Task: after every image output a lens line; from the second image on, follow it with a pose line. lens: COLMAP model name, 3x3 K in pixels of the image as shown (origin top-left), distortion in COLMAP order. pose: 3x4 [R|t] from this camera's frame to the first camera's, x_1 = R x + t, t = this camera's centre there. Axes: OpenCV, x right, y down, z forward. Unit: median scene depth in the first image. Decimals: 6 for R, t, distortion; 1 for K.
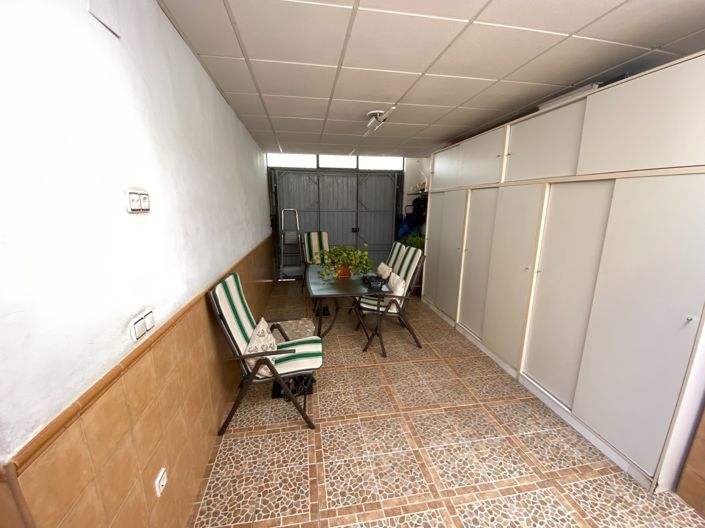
lens RADIAL K [[281.4, 0, 352.5], [0, 281.4, 264.0], [0, 0, 1]] dist [-0.014299, -0.009420]
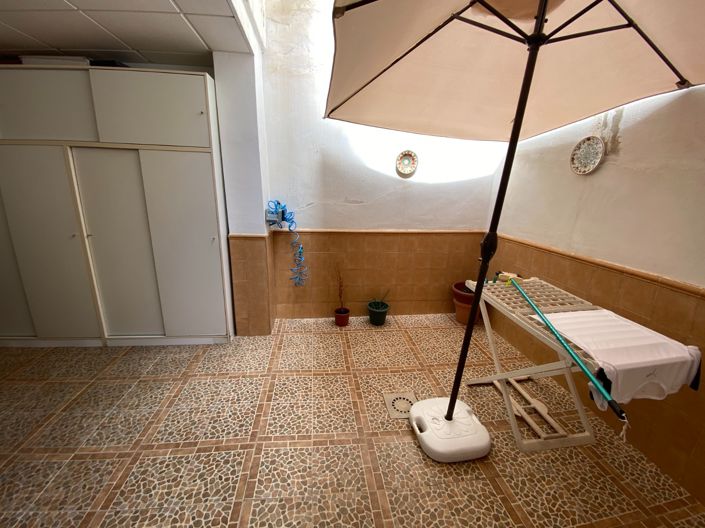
lens RADIAL K [[284.3, 0, 352.5], [0, 284.3, 264.0], [0, 0, 1]] dist [0.013134, -0.016742]
pose [[0.000729, -0.248265, 0.968692, -0.378889], [0.183100, 0.952349, 0.243939, 0.051961], [-0.983094, 0.177189, 0.046152, 0.021767]]
